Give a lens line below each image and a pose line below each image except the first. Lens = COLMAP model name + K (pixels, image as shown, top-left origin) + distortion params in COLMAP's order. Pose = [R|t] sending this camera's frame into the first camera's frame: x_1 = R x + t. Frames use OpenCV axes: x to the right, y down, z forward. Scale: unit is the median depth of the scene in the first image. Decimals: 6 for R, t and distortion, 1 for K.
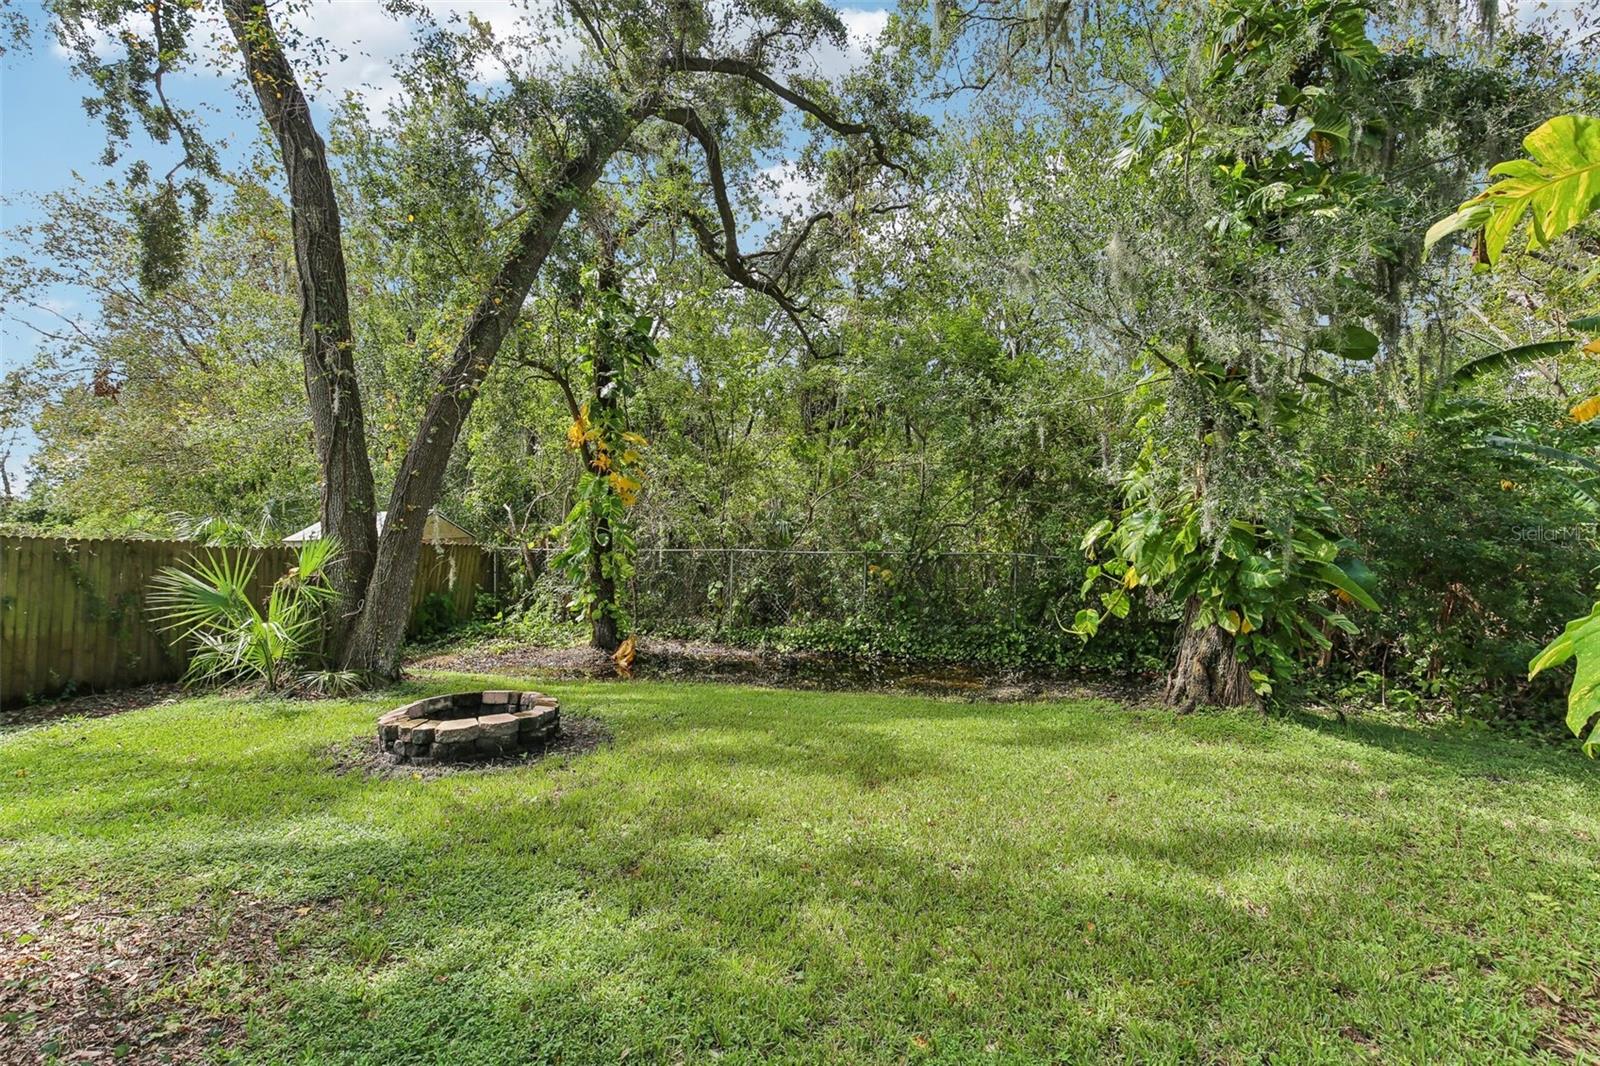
lens RADIAL K [[770.1, 0, 798.7], [0, 770.1, 529.4], [0, 0, 1]] dist [0.001461, 0.016614]
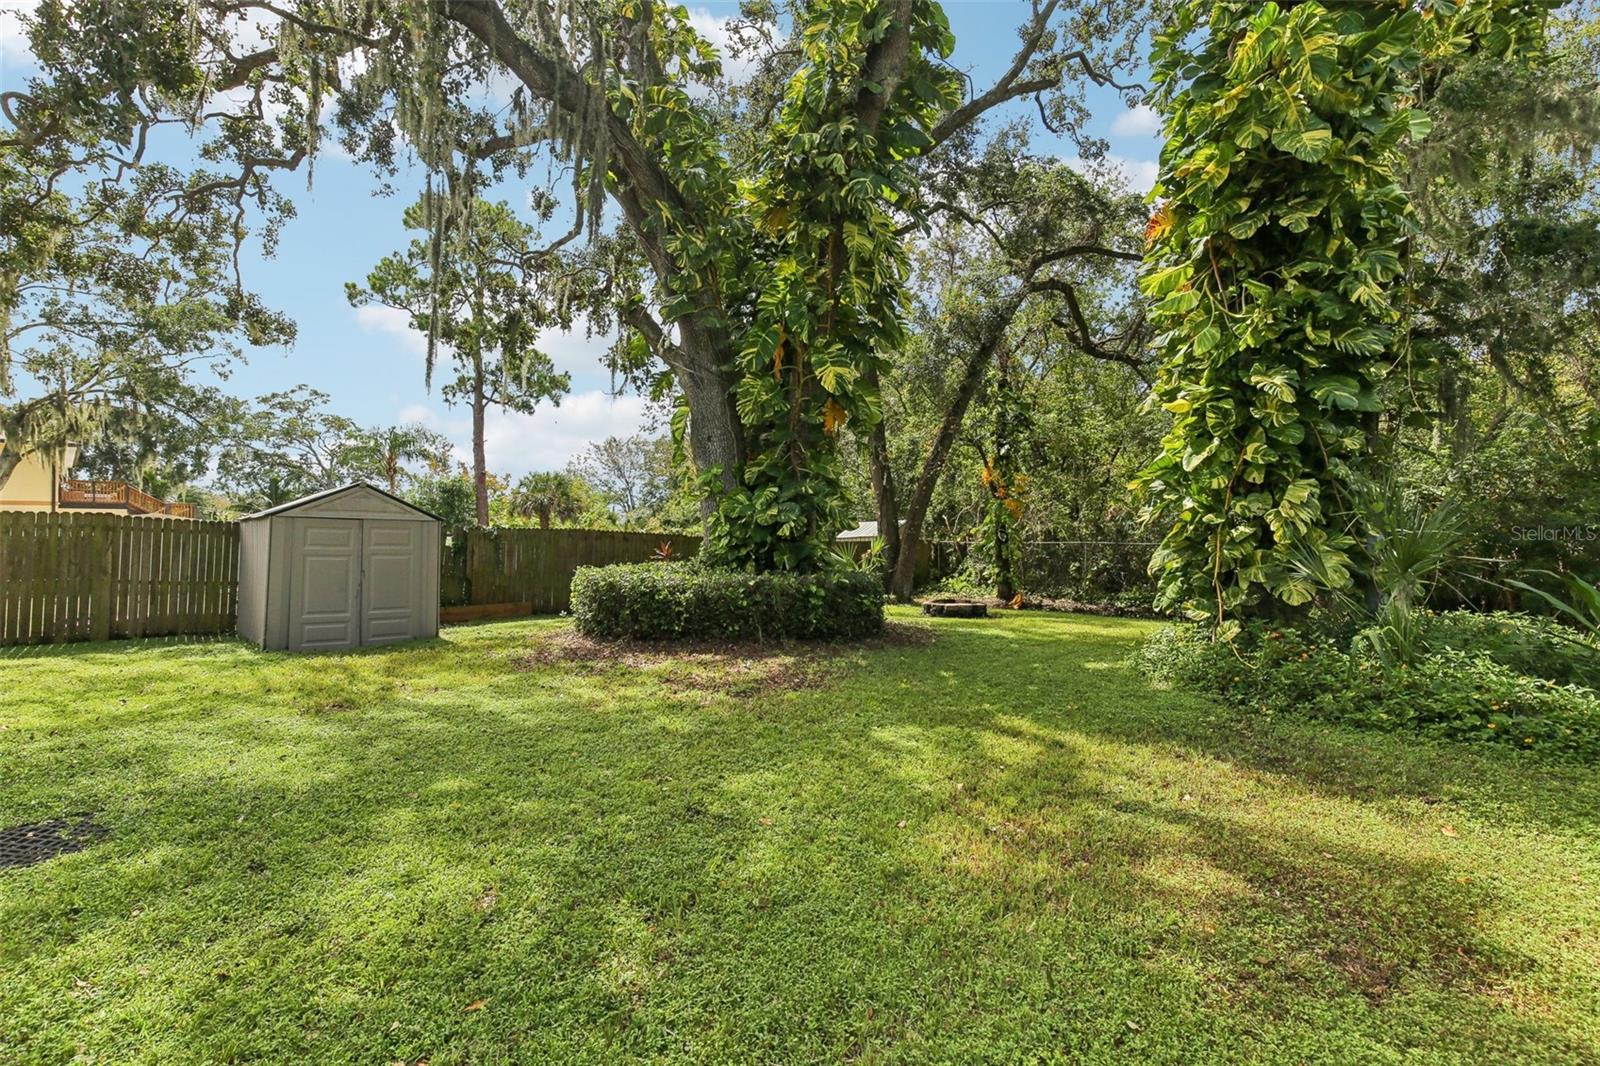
lens RADIAL K [[724.0, 0, 802.7], [0, 724.0, 517.1], [0, 0, 1]] dist [0.027756, 0.000084]
pose [[0.868266, -0.018258, -0.495763, 0.166526], [0.013425, 0.999821, -0.013310, -0.014854], [0.495918, 0.004901, 0.868356, -0.645943]]
